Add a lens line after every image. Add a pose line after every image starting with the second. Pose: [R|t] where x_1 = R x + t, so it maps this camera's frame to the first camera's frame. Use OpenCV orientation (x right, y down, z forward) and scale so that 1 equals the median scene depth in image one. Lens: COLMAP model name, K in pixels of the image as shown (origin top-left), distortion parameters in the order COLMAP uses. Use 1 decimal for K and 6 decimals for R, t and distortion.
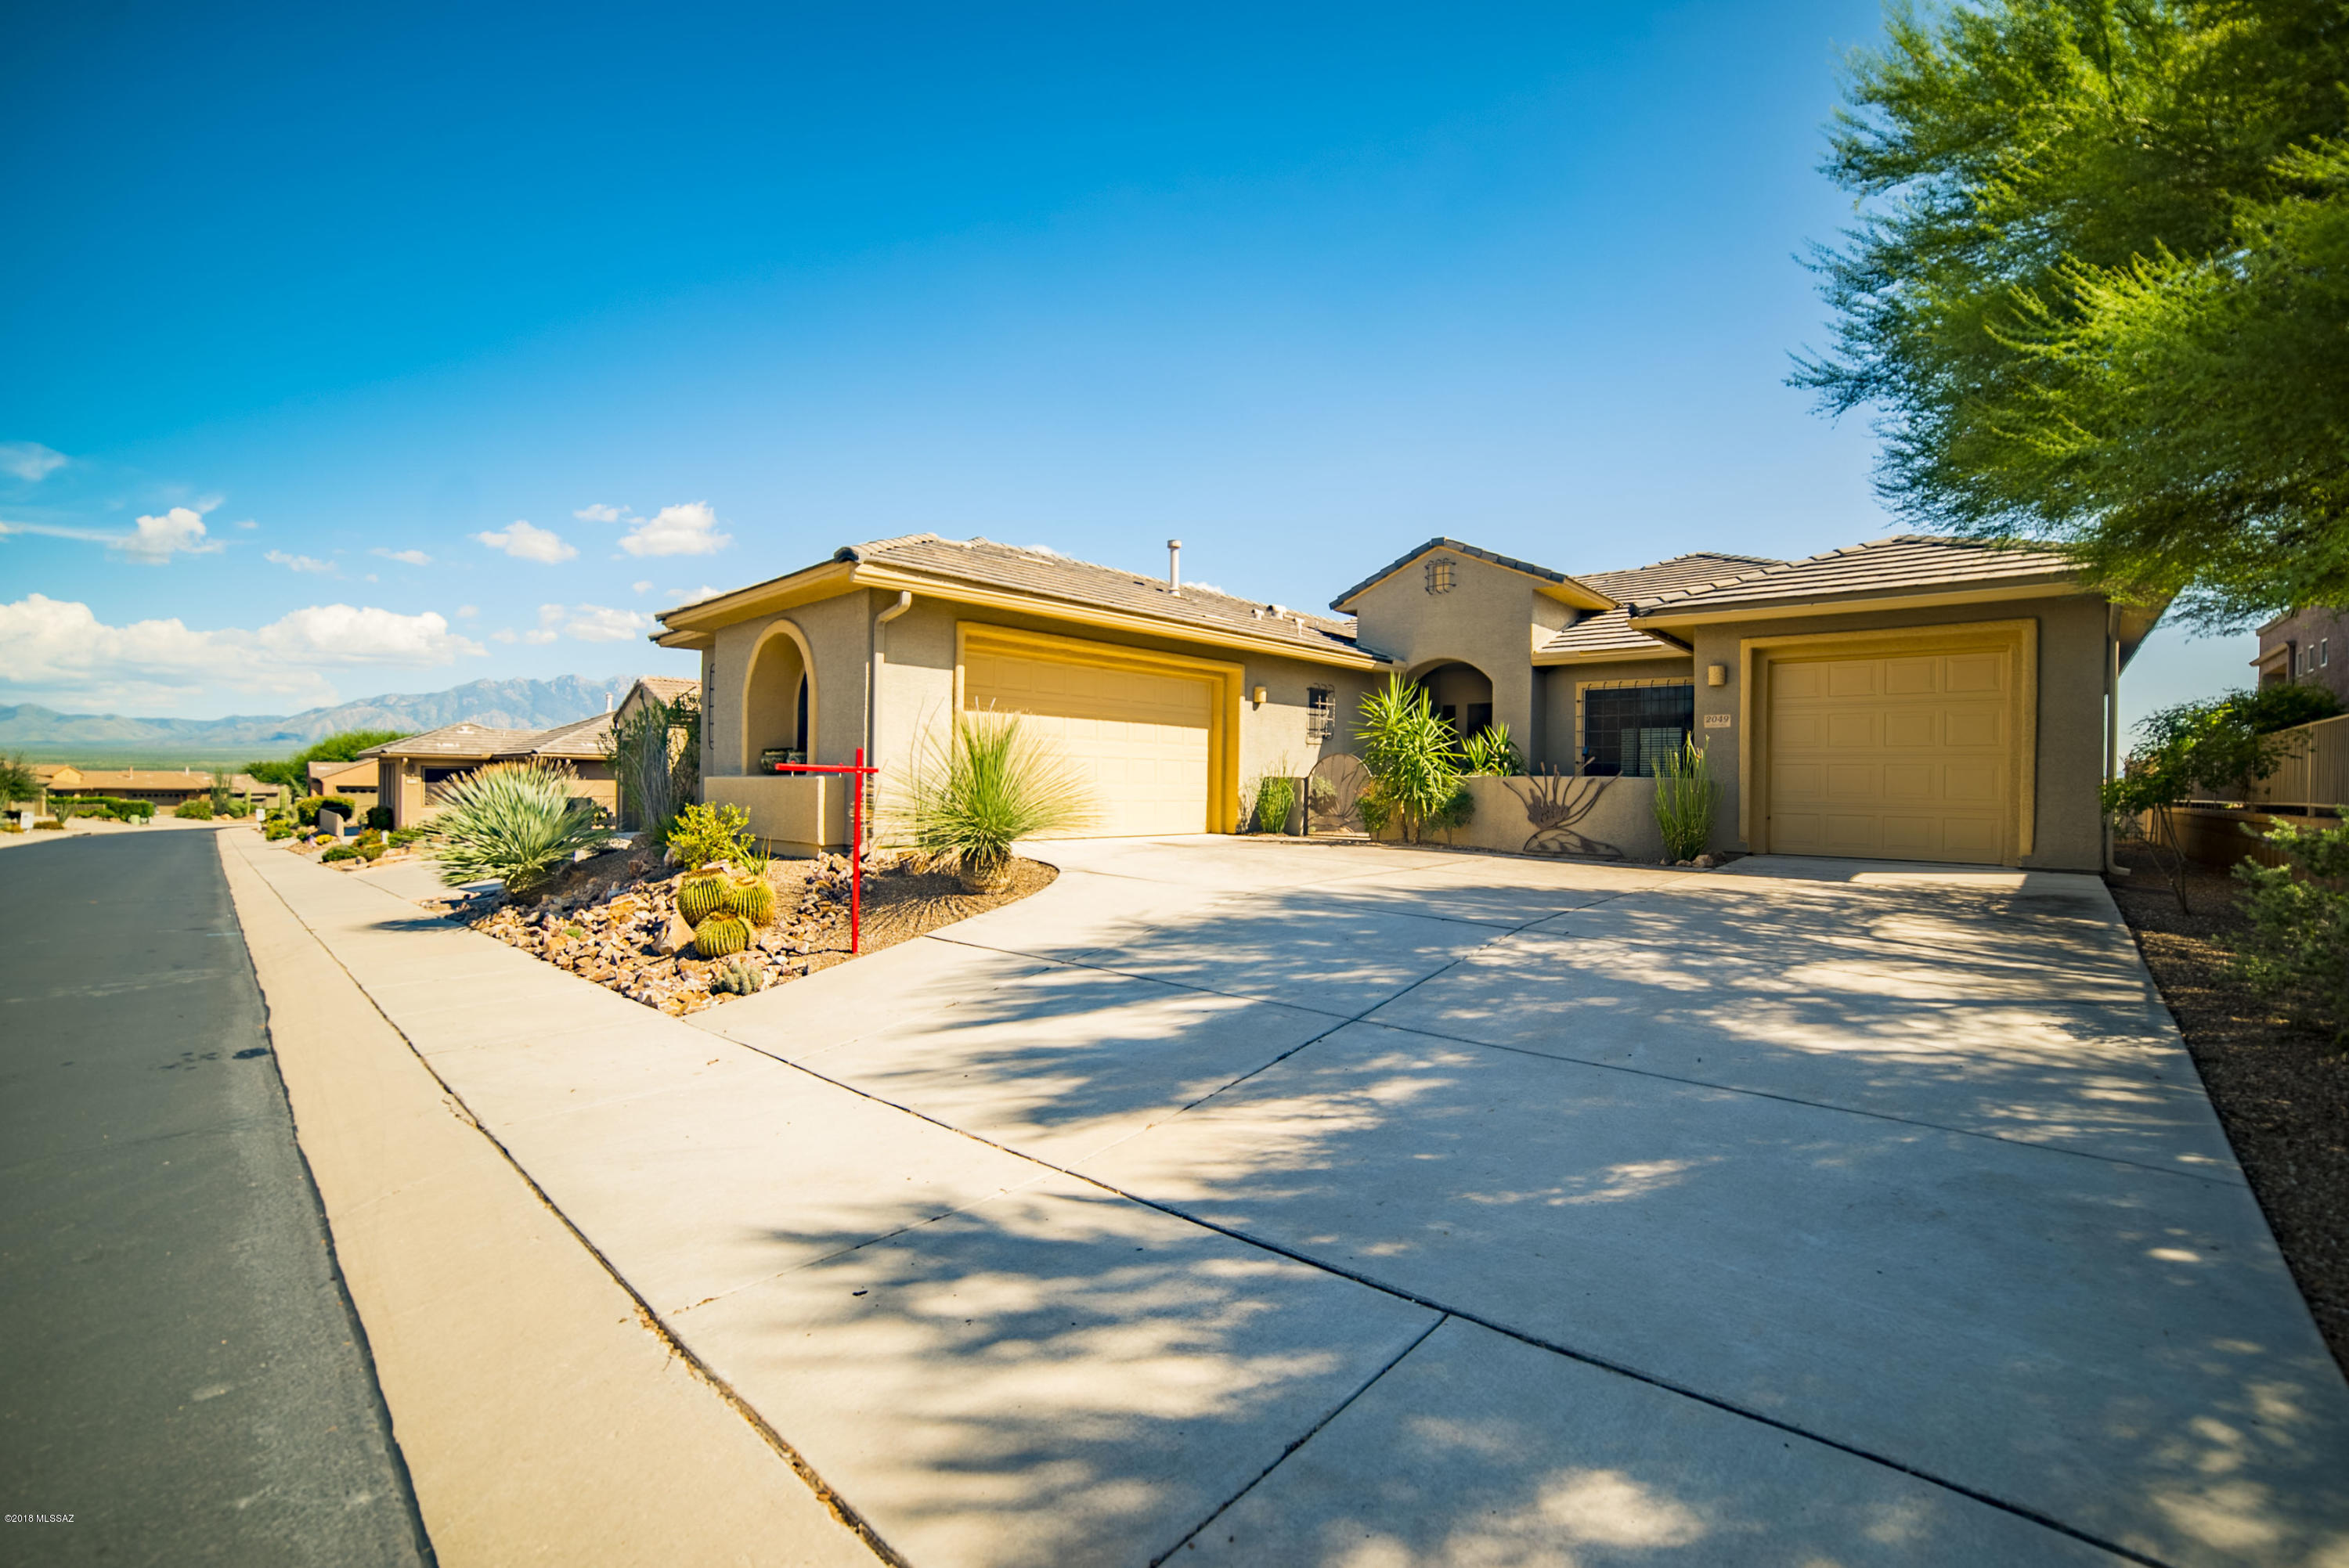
lens RADIAL K [[1009.5, 0, 1170.8], [0, 1009.5, 779.7], [0, 0, 1]] dist [-0.051917, -0.000259]
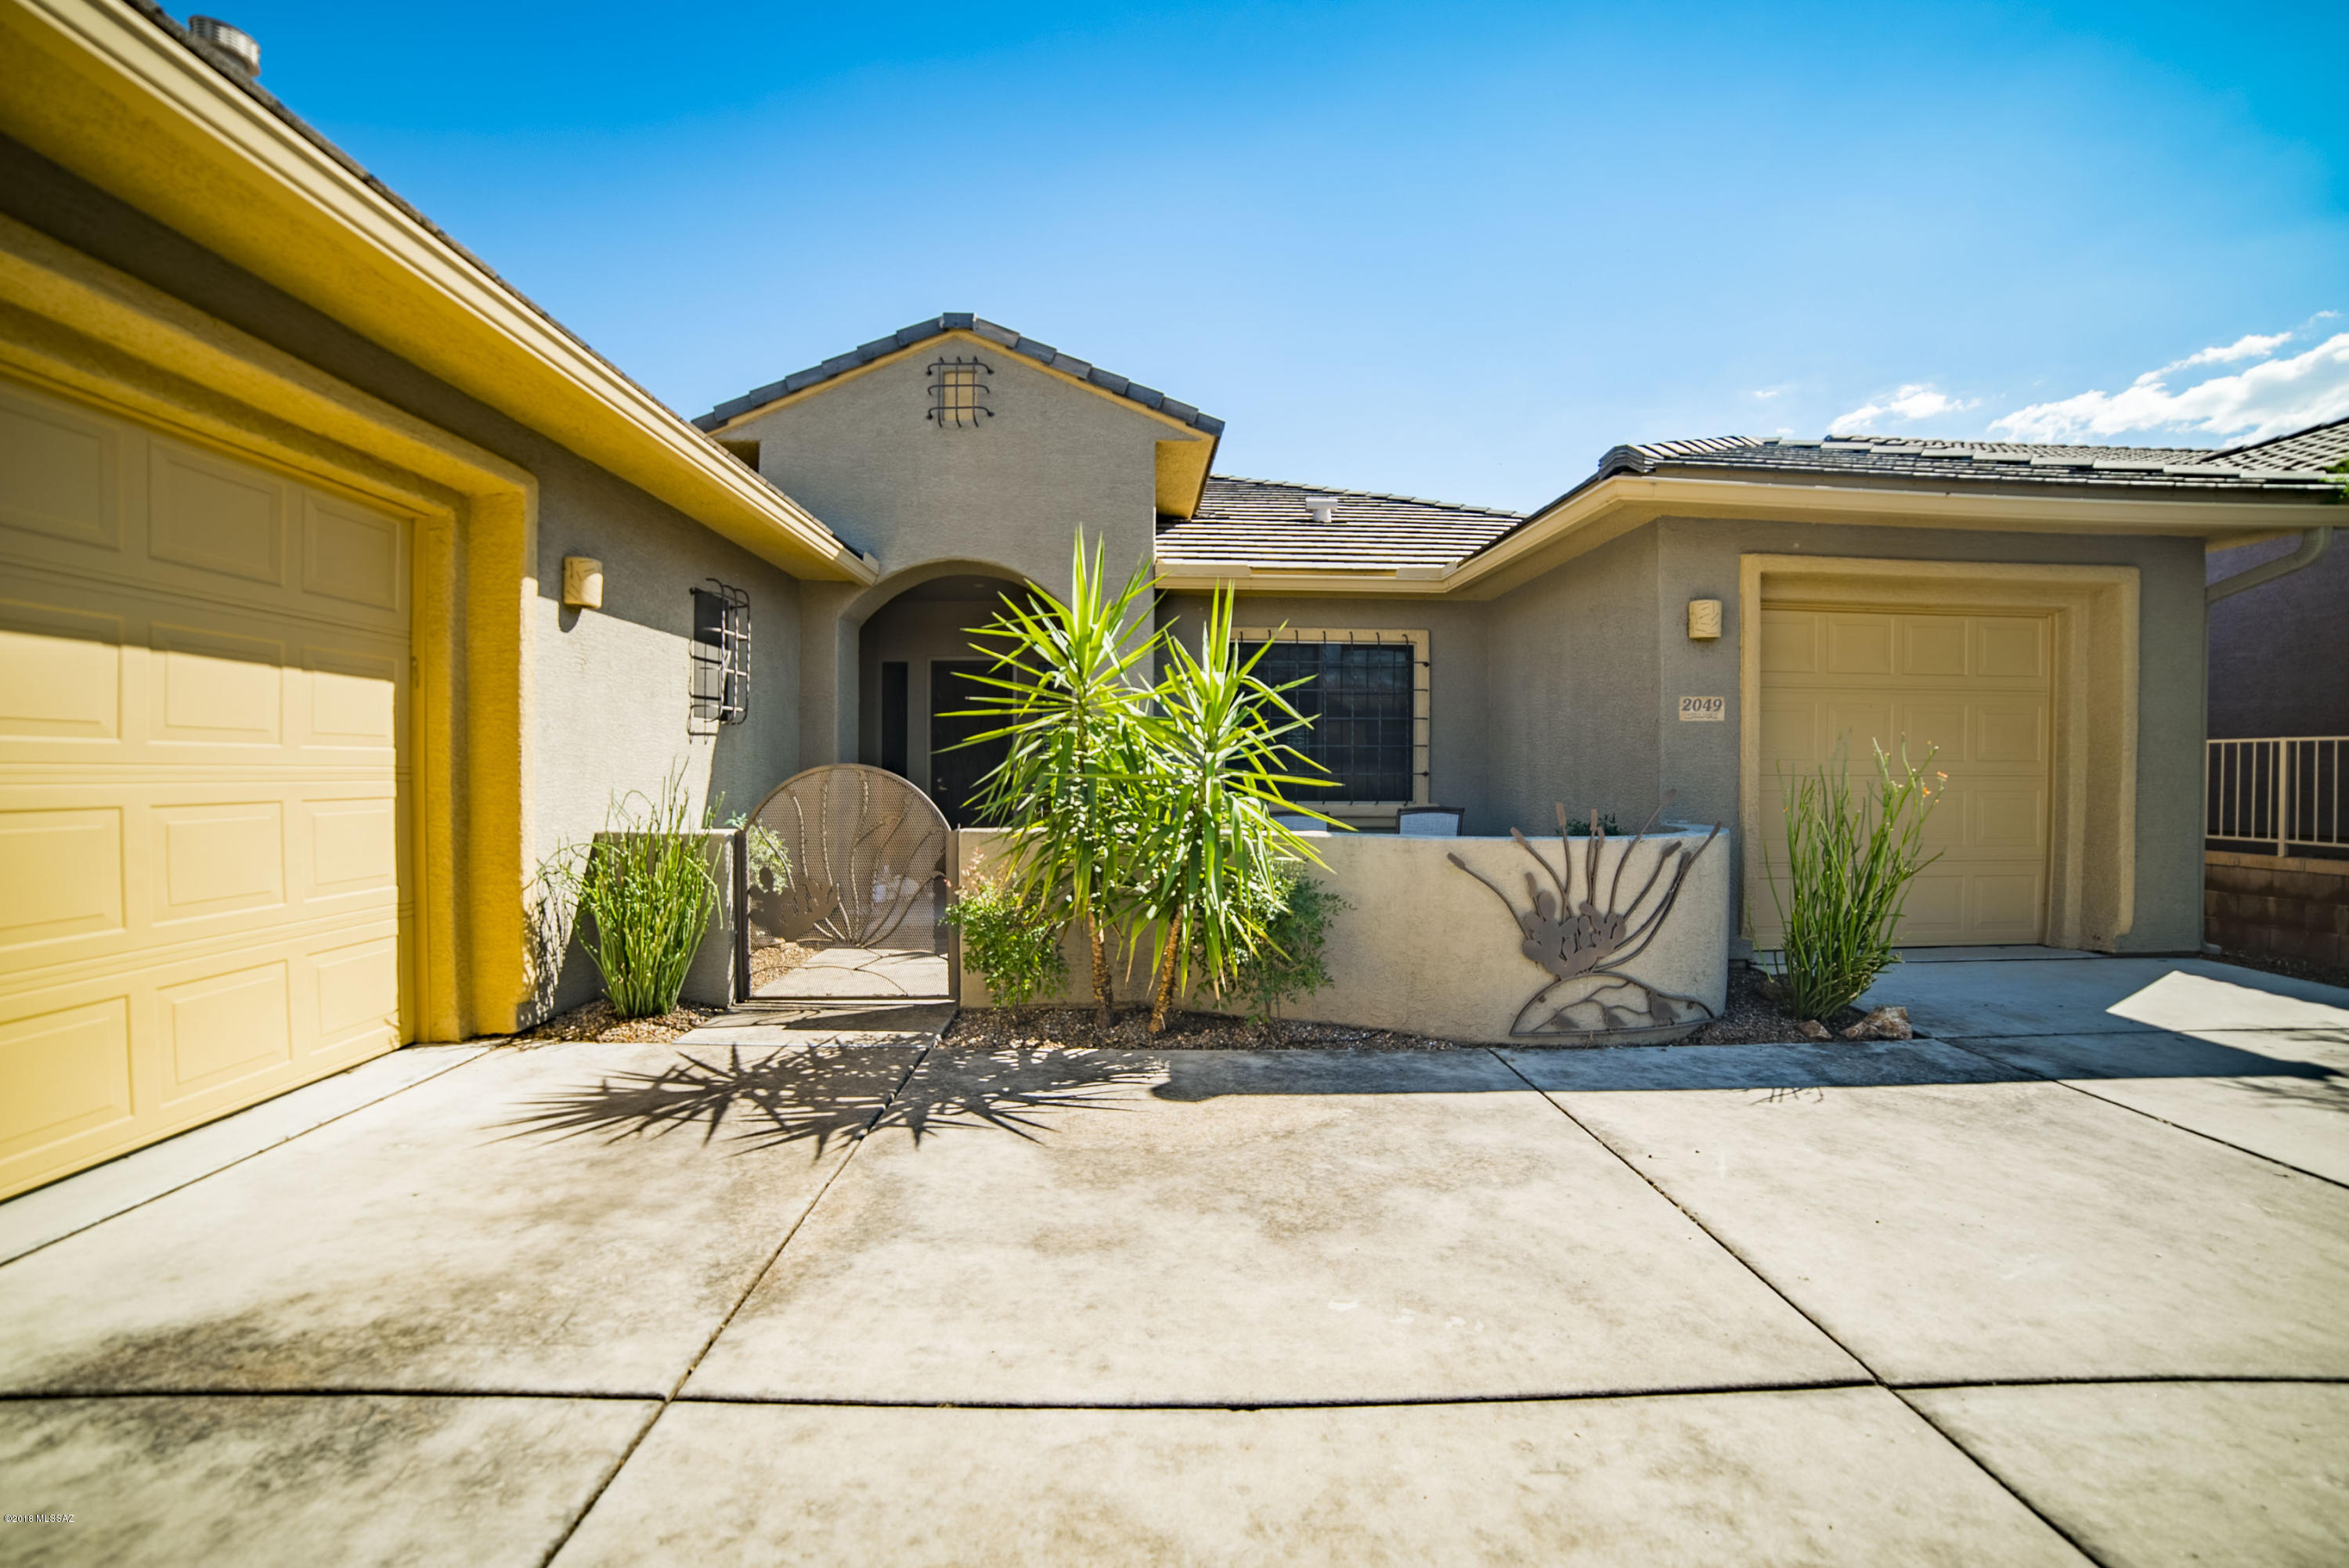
lens RADIAL K [[1009.5, 0, 1166.8], [0, 1009.5, 769.1], [0, 0, 1]] dist [-0.051917, -0.000259]
pose [[0.713718, -0.008536, 0.700381, -0.001265], [0.004927, 0.999962, 0.007166, -0.025948], [-0.700416, -0.001664, 0.713733, 0.649048]]
